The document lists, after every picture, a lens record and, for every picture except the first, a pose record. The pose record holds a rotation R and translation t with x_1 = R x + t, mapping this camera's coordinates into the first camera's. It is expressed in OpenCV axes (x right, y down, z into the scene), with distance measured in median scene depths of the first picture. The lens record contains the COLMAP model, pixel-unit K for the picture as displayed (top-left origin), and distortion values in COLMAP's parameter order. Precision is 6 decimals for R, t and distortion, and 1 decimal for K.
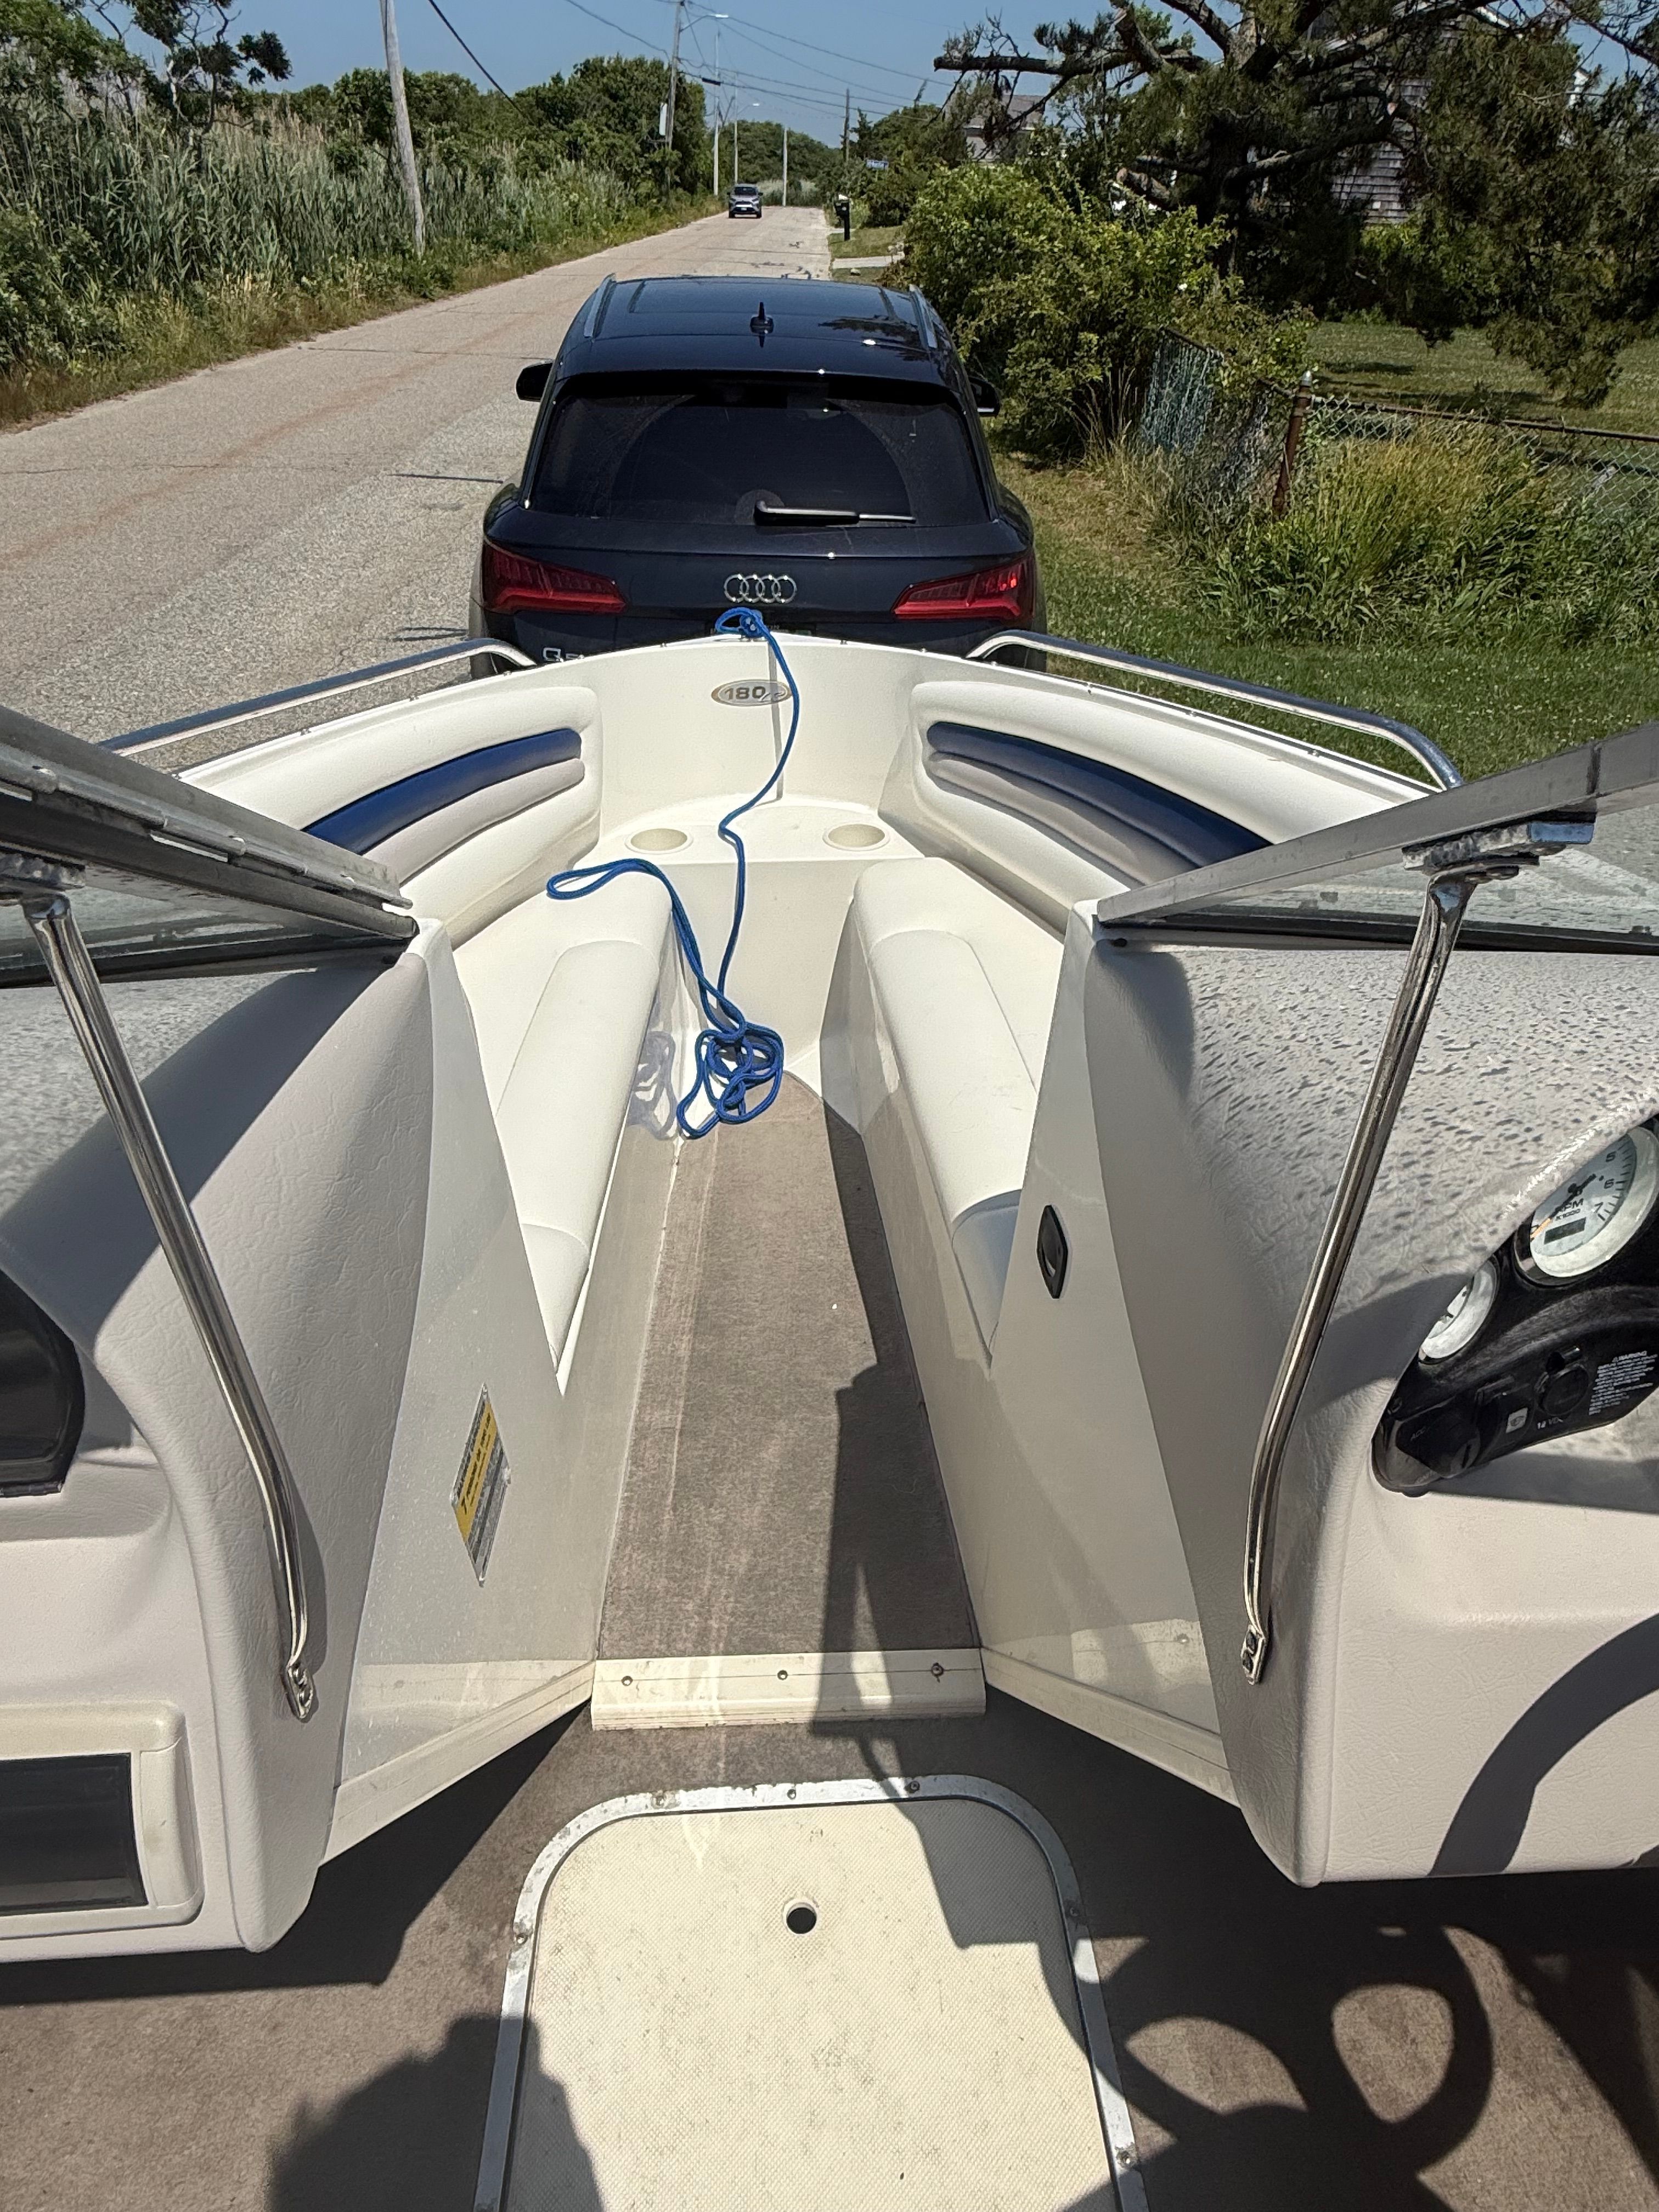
lens RADIAL K [[1295.8, 0, 833.0], [0, 1295.8, 1093.4], [0, 0, 1]] dist [-0.002030, 0.001179]
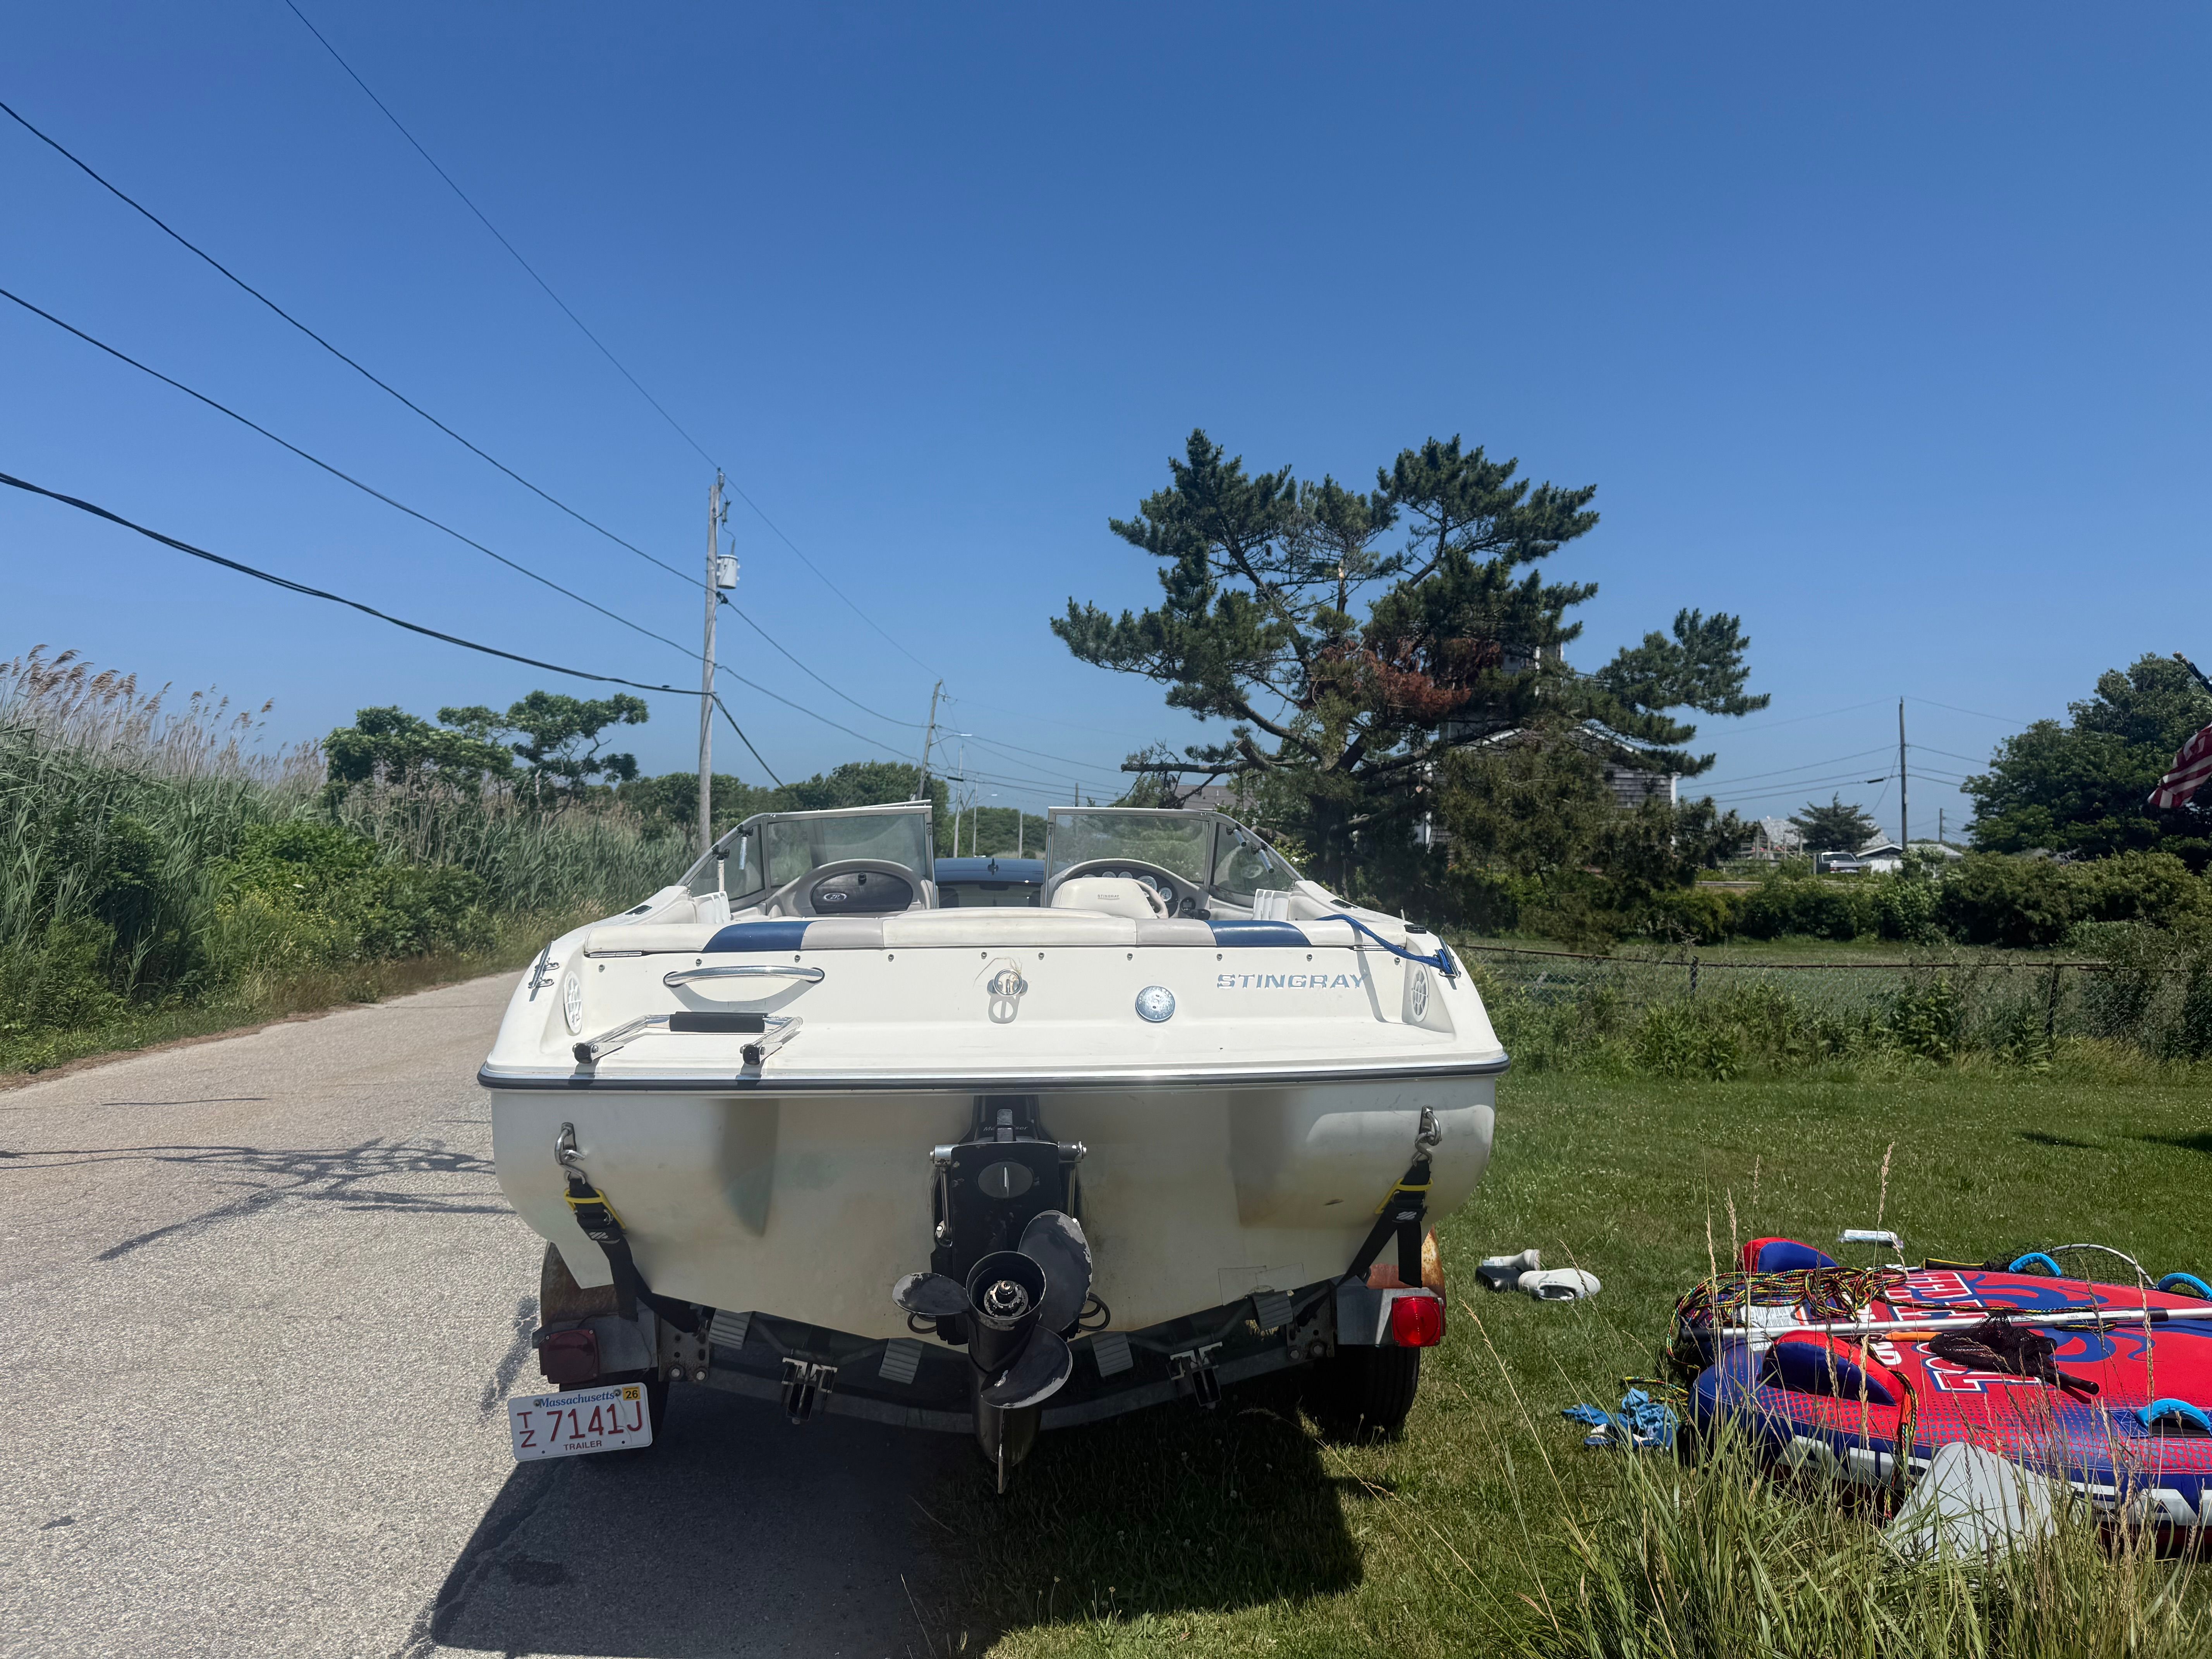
lens RADIAL K [[1582.4, 0, 1115.6], [0, 1582.4, 793.9], [0, 0, 1]] dist [0.063718, -0.110187]
pose [[0.999531, -0.009638, 0.029057, 0.037086], [0.025305, 0.794269, -0.607039, 0.458732], [-0.017229, 0.607490, 0.794140, -0.589619]]
